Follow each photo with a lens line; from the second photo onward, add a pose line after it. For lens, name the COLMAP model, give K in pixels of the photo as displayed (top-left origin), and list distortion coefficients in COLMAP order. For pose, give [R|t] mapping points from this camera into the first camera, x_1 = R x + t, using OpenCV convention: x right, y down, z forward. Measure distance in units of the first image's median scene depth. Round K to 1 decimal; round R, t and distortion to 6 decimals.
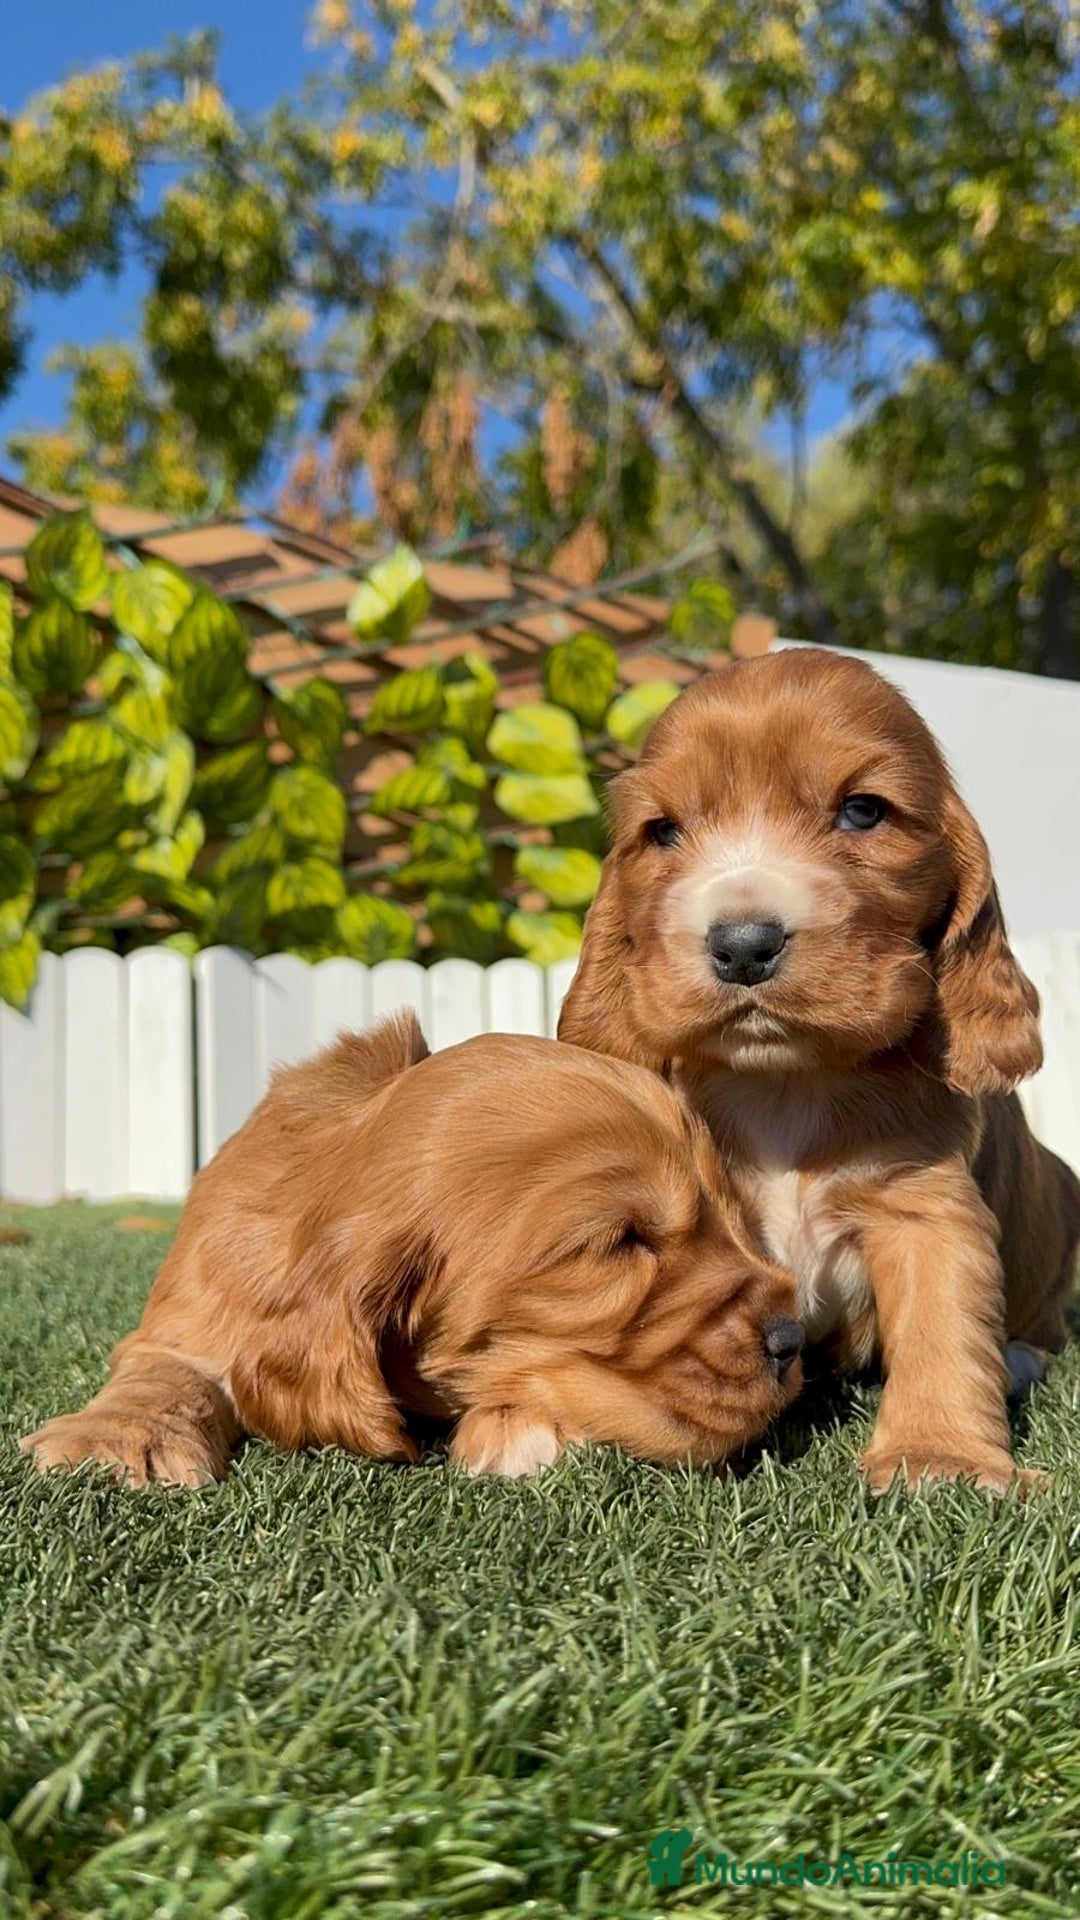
lens RADIAL K [[1613.0, 0, 506.0], [0, 1613.0, 979.3], [0, 0, 1]] dist [0.021062, -0.089064]
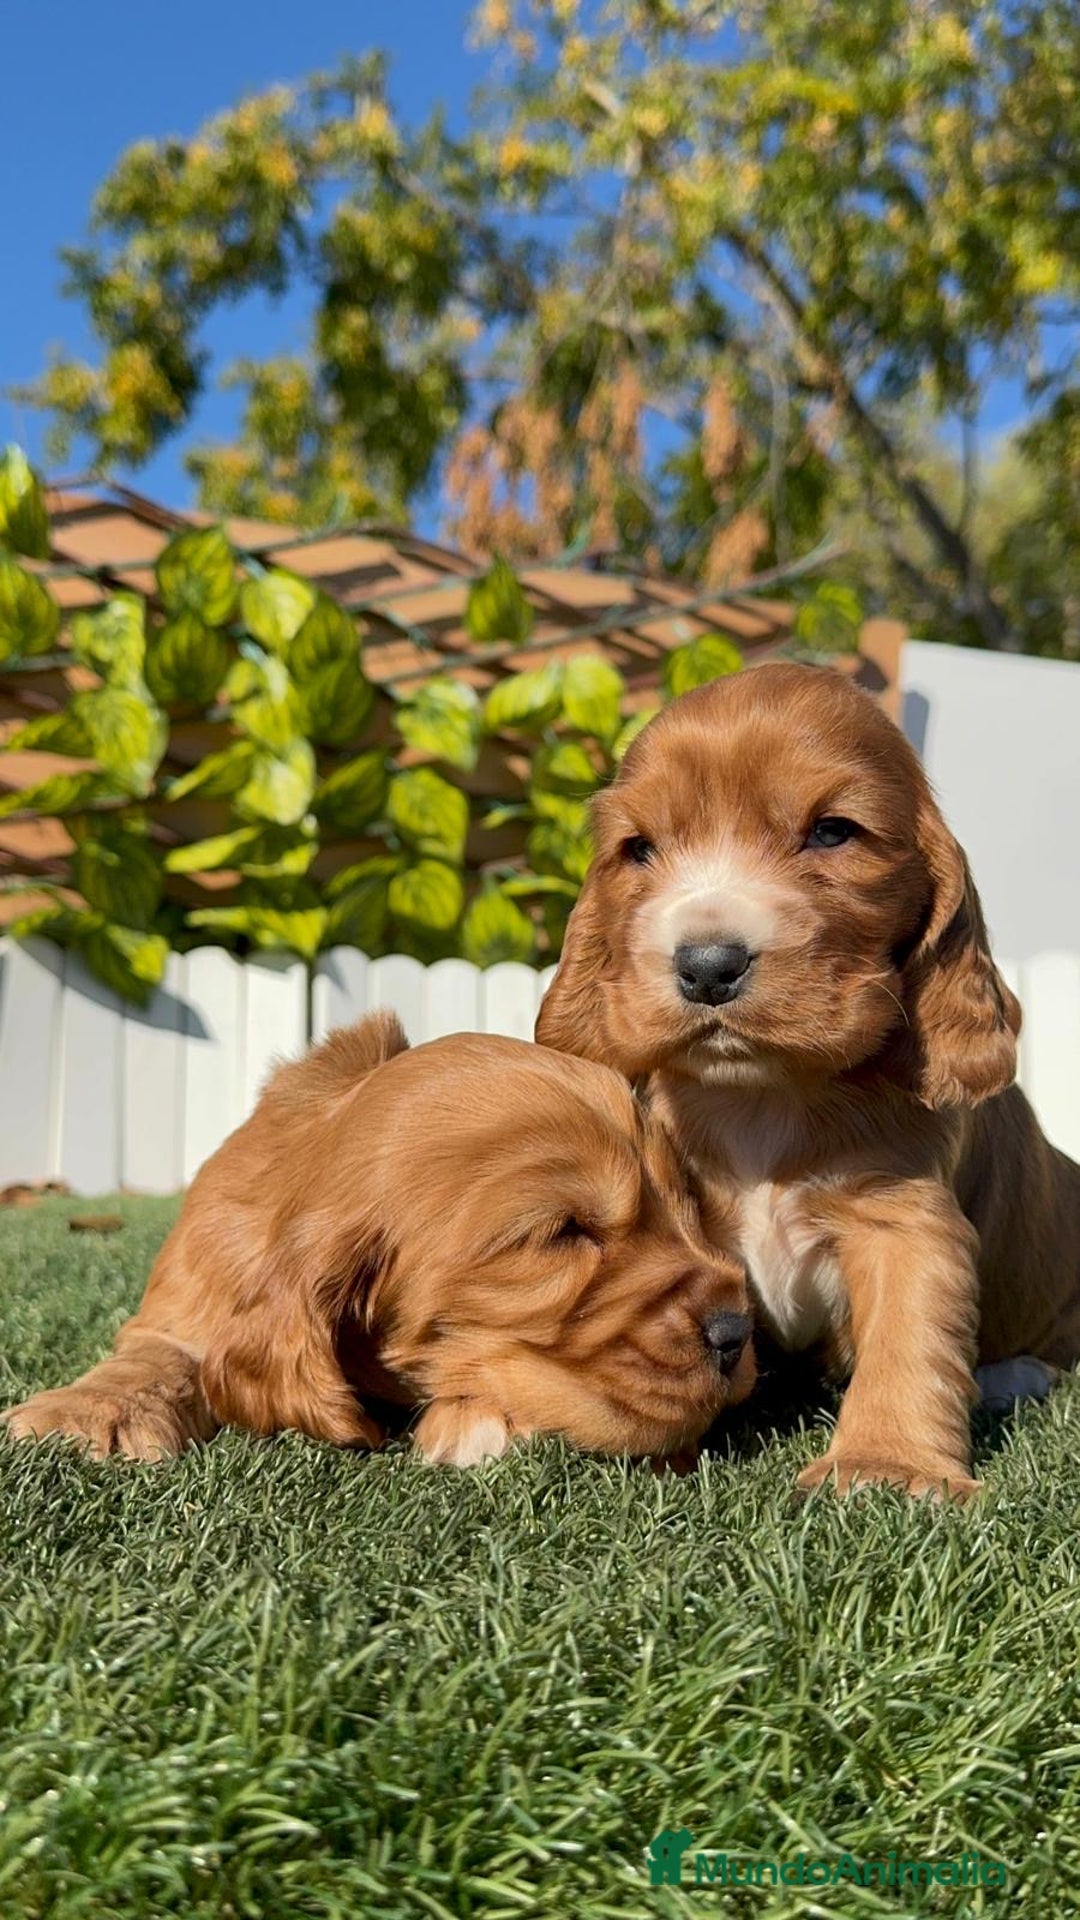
lens RADIAL K [[1613.0, 0, 503.9], [0, 1613.0, 970.9], [0, 0, 1]] dist [0.021062, -0.089064]
pose [[0.994455, 0.010932, -0.104591, 0.030726], [-0.011745, 0.999905, -0.007161, 0.000179], [0.104503, 0.008350, 0.994490, -0.004522]]
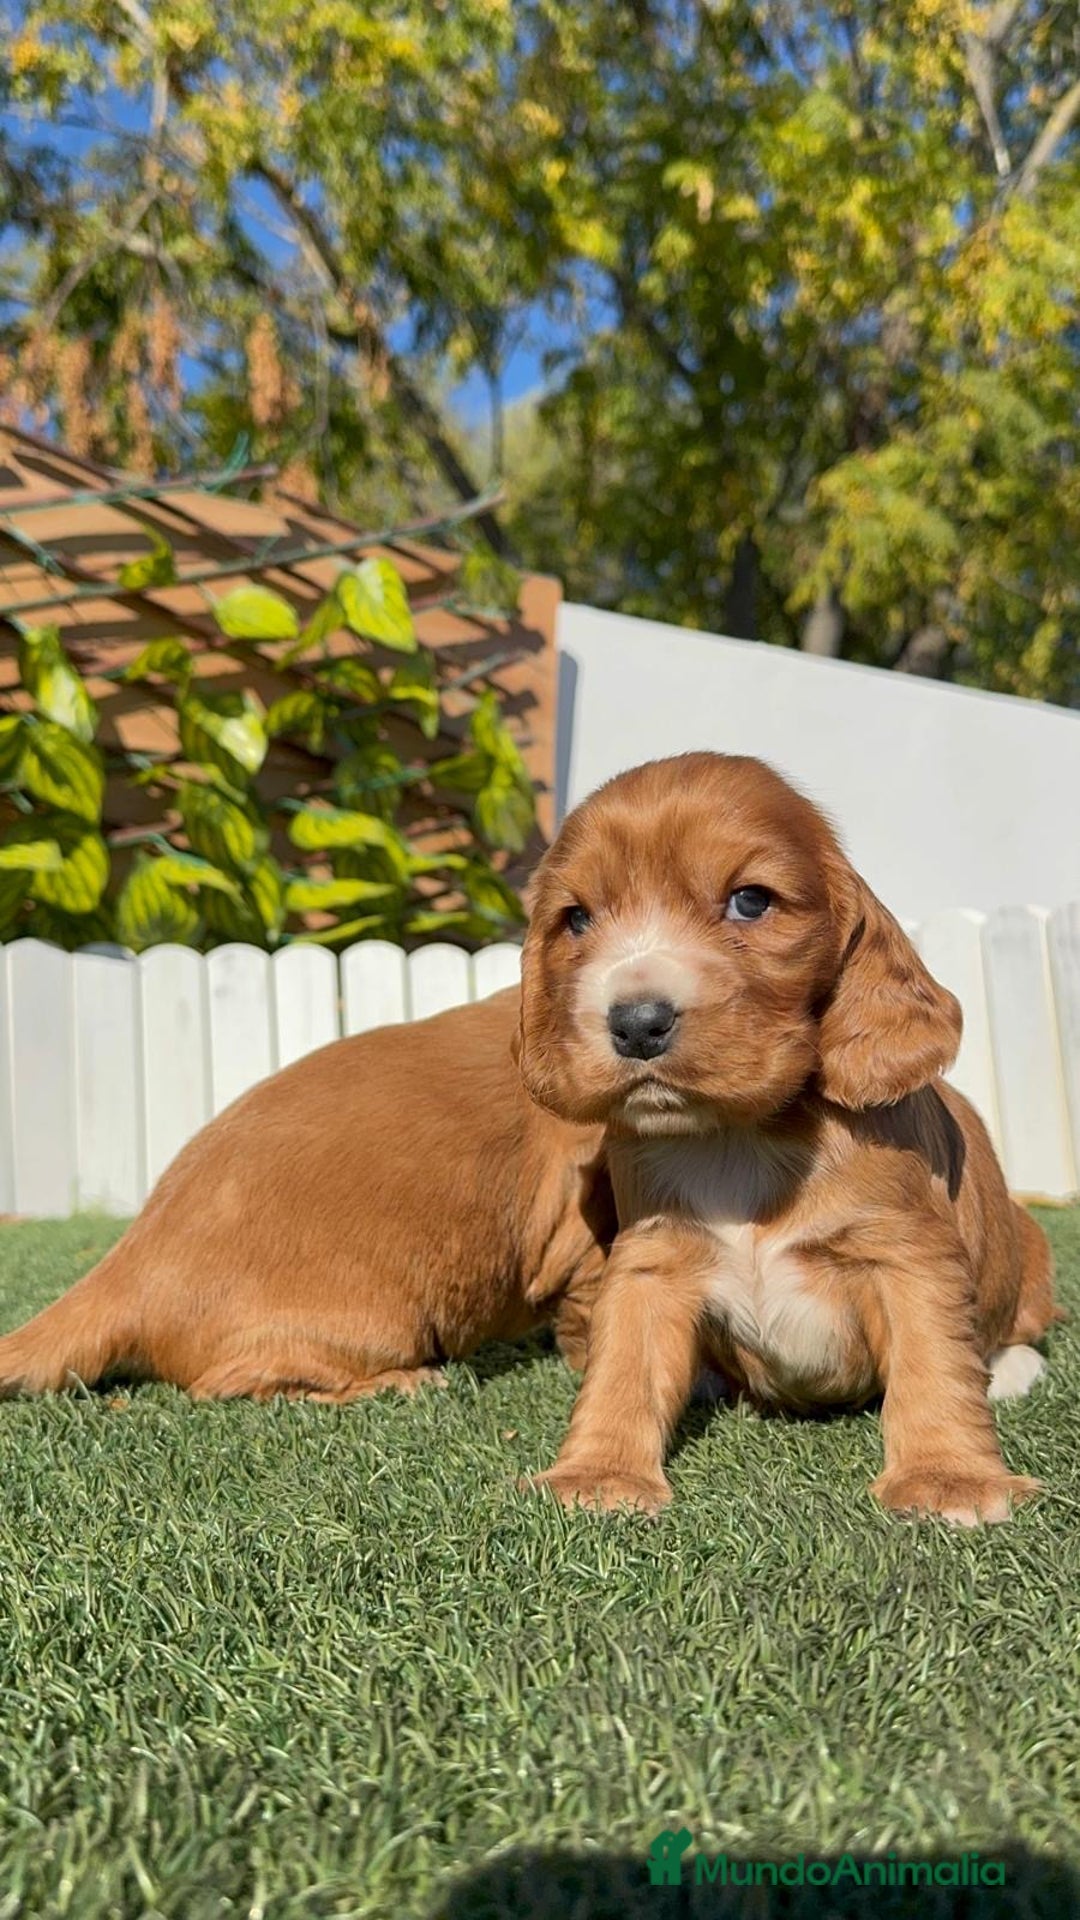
lens RADIAL K [[1613.0, 0, 527.3], [0, 1613.0, 976.3], [0, 0, 1]] dist [0.021062, -0.089064]
pose [[0.977761, -0.003681, 0.209690, -0.055384], [-0.000743, 0.999779, 0.021014, -0.012044], [-0.209721, -0.020702, 0.977542, 0.091168]]
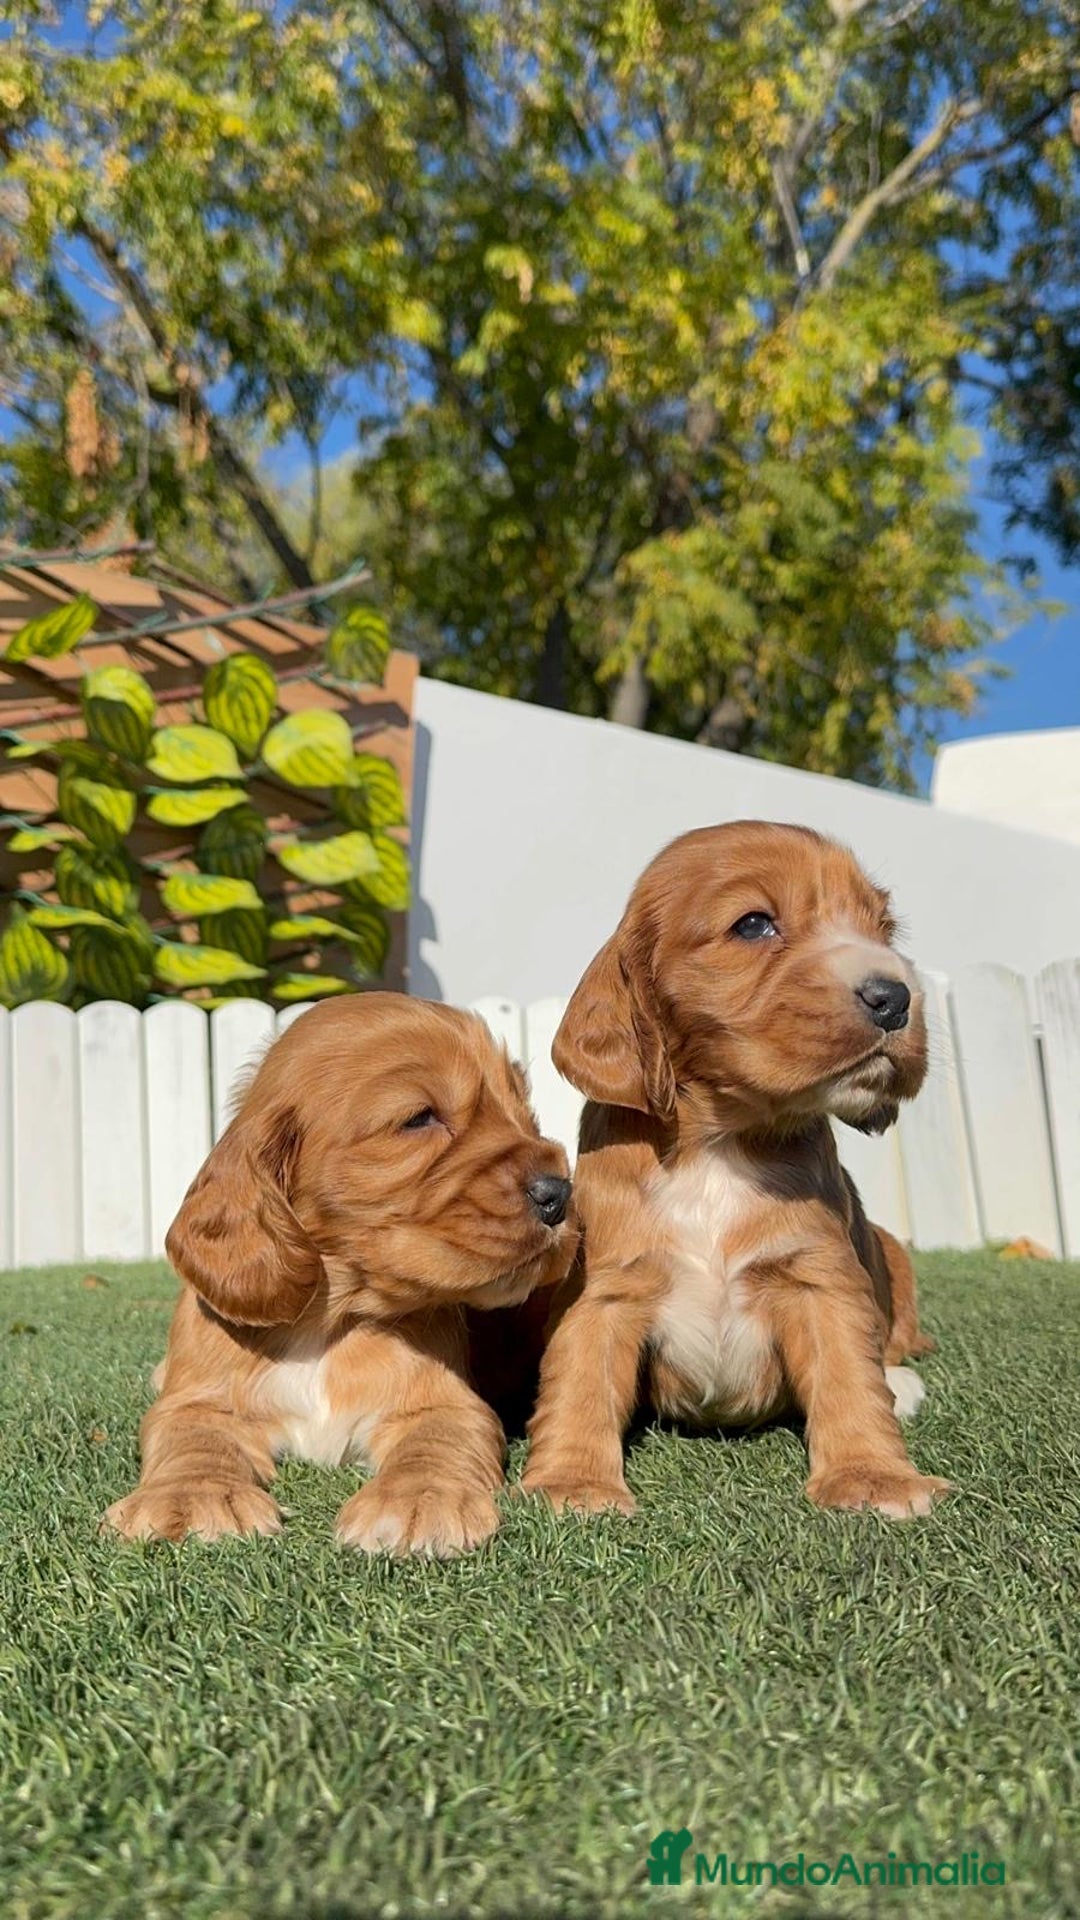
lens RADIAL K [[1613.0, 0, 501.0], [0, 1613.0, 959.2], [0, 0, 1]] dist [0.021062, -0.089064]
pose [[0.949447, 0.020171, 0.313277, -0.098105], [-0.012750, 0.999588, -0.025720, -0.014195], [-0.313667, 0.020426, 0.949313, 0.063446]]
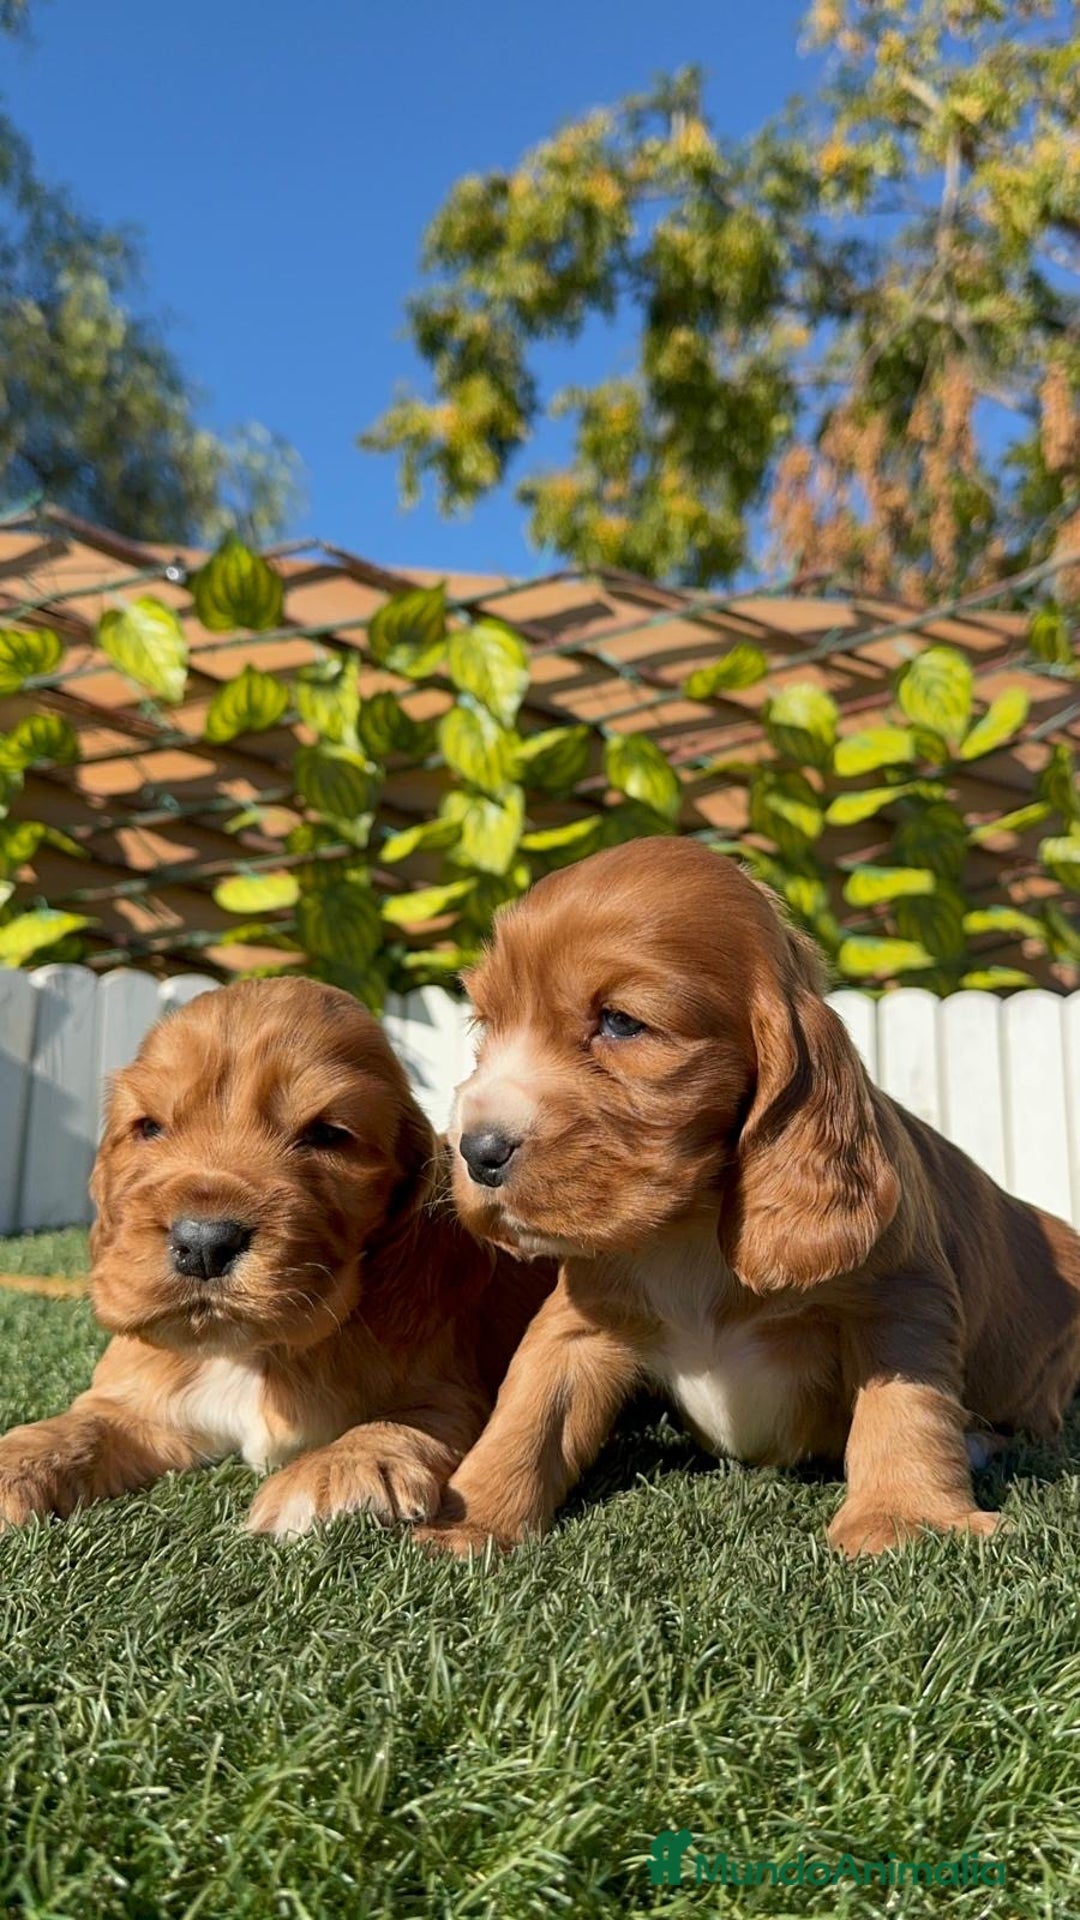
lens RADIAL K [[1613.0, 0, 628.9], [0, 1613.0, 986.5], [0, 0, 1]] dist [0.021062, -0.089064]
pose [[0.967432, -0.016162, -0.252615, 0.116156], [0.015876, 0.999869, -0.003168, -0.013262], [0.252633, -0.000946, 0.967562, 0.002294]]
